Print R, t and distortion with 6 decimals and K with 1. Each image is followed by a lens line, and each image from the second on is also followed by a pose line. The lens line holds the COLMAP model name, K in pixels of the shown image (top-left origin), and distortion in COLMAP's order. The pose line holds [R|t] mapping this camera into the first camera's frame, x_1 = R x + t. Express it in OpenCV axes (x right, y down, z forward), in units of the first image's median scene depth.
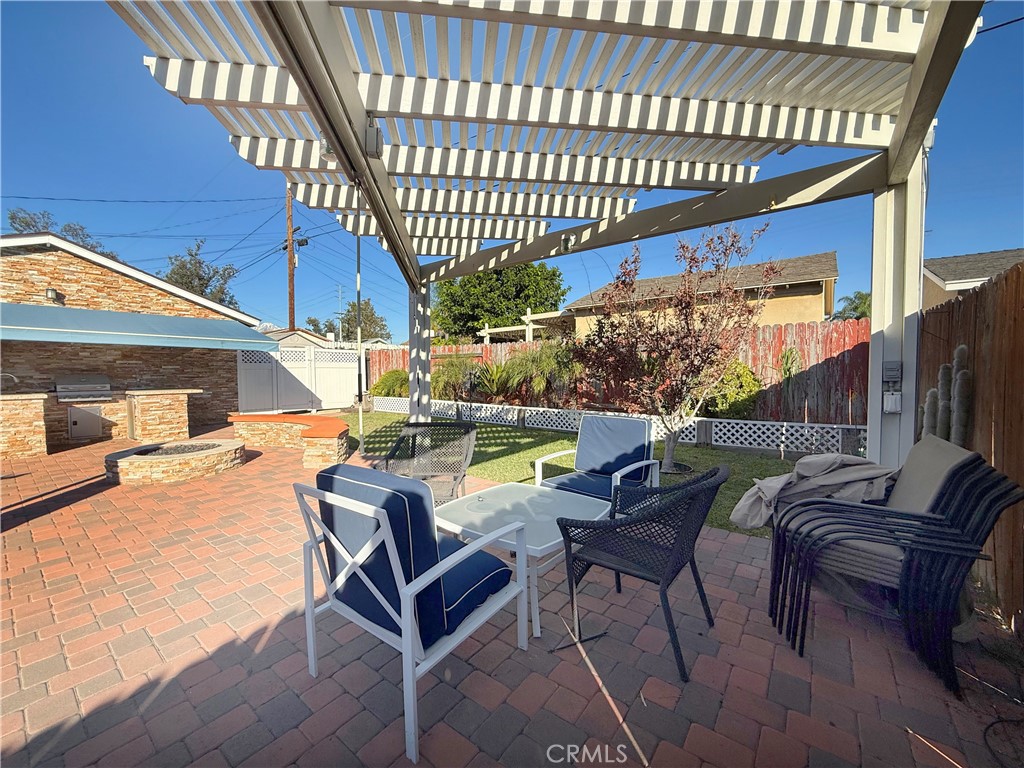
lens RADIAL K [[408.8, 0, 514.7], [0, 408.8, 389.4], [0, 0, 1]] dist [-0.000845, -0.000153]
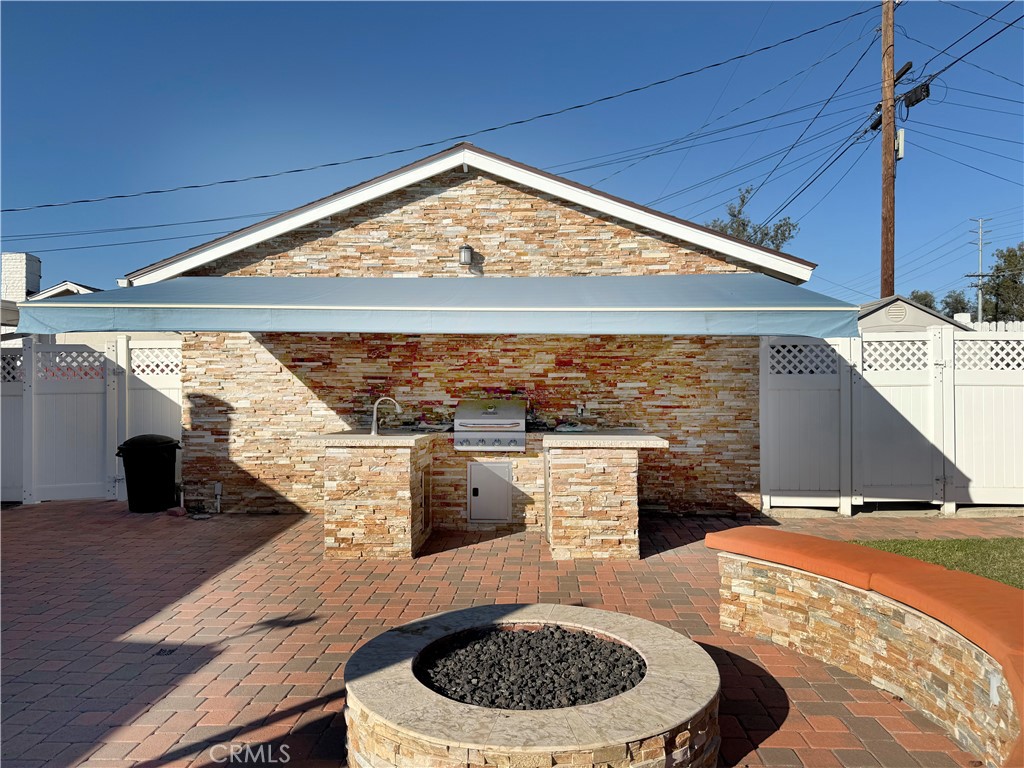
lens RADIAL K [[719.3, 0, 512.0], [0, 719.3, 384.0], [0, 0, 1]] dist [0.122560, -0.178398]
pose [[0.571197, -0.004484, -0.820801, -0.272399], [-0.039949, 0.998648, -0.033256, -0.025578], [0.819840, 0.051786, 0.570246, 0.473793]]
